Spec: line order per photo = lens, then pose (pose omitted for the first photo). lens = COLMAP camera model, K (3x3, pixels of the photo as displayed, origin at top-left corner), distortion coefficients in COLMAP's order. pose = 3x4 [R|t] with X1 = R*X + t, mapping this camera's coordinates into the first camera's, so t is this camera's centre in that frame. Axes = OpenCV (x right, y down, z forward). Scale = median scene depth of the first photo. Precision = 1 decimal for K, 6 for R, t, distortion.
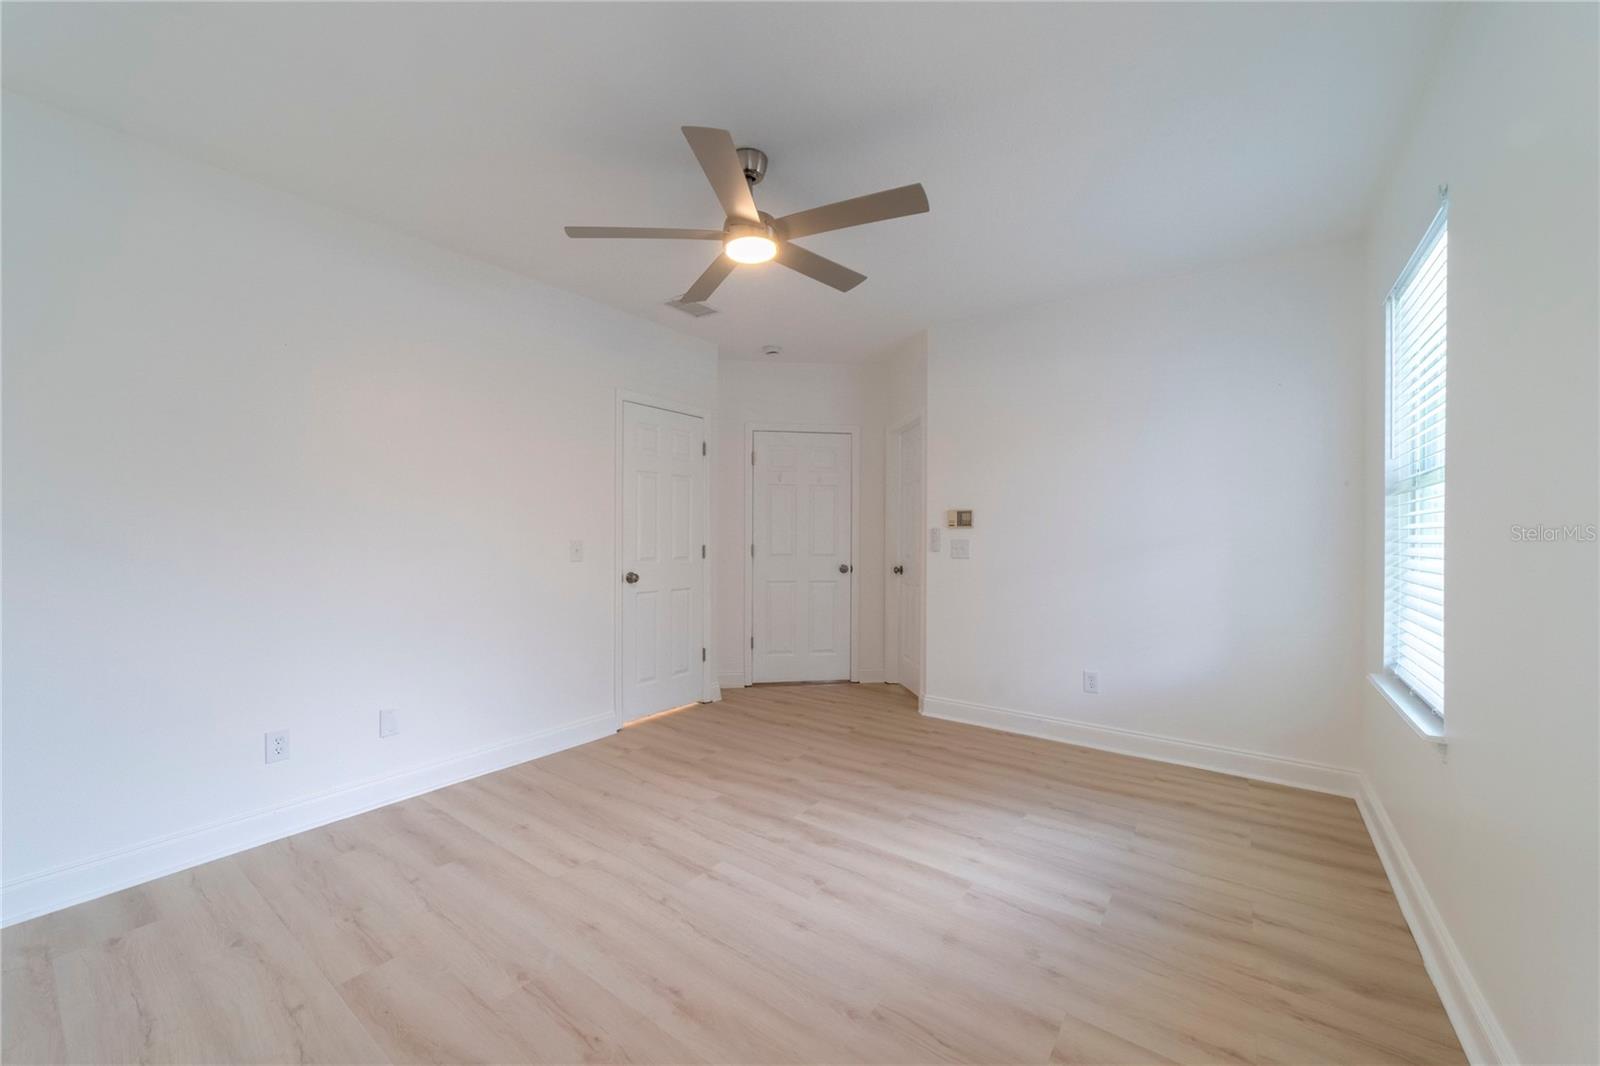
lens RADIAL K [[611.6, 0, 793.9], [0, 611.6, 535.9], [0, 0, 1]] dist [-0.006550, 0.004566]
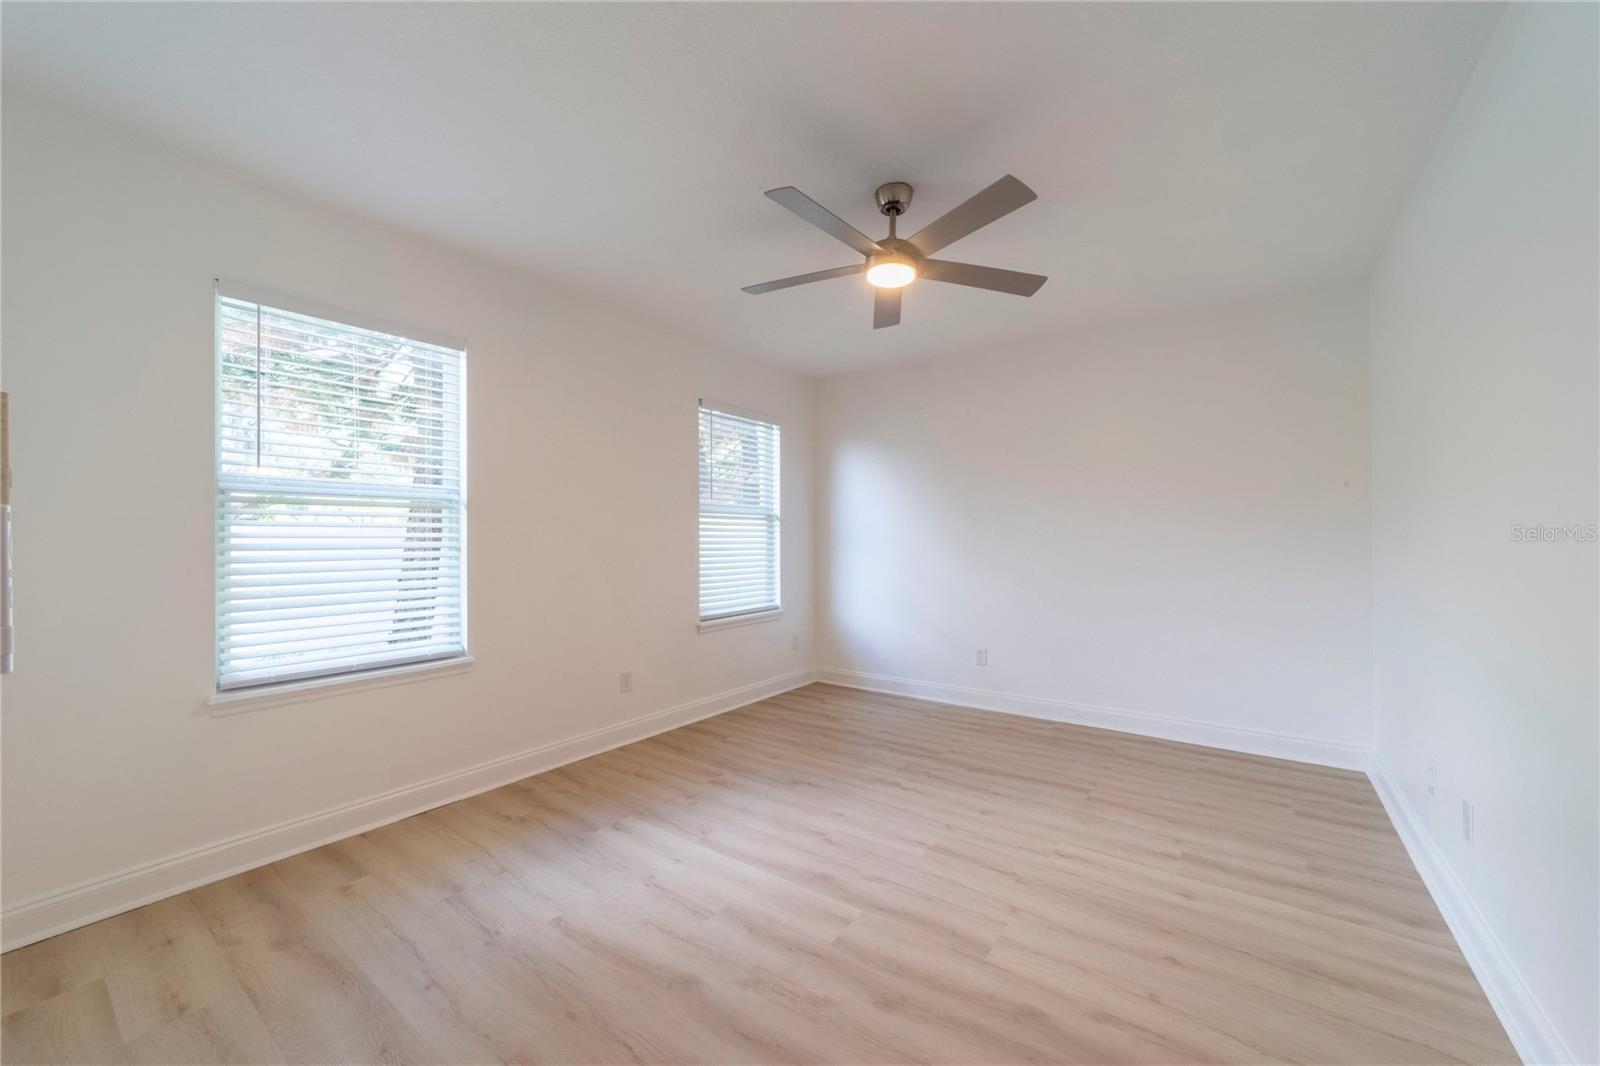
lens RADIAL K [[611.6, 0, 802.0], [0, 611.6, 533.8], [0, 0, 1]] dist [-0.006550, 0.004566]
pose [[-0.999906, 0.001085, -0.013642, 0.093071], [0.001168, 0.999981, -0.006072, -0.008663], [0.013636, -0.006087, -0.999889, 1.908914]]
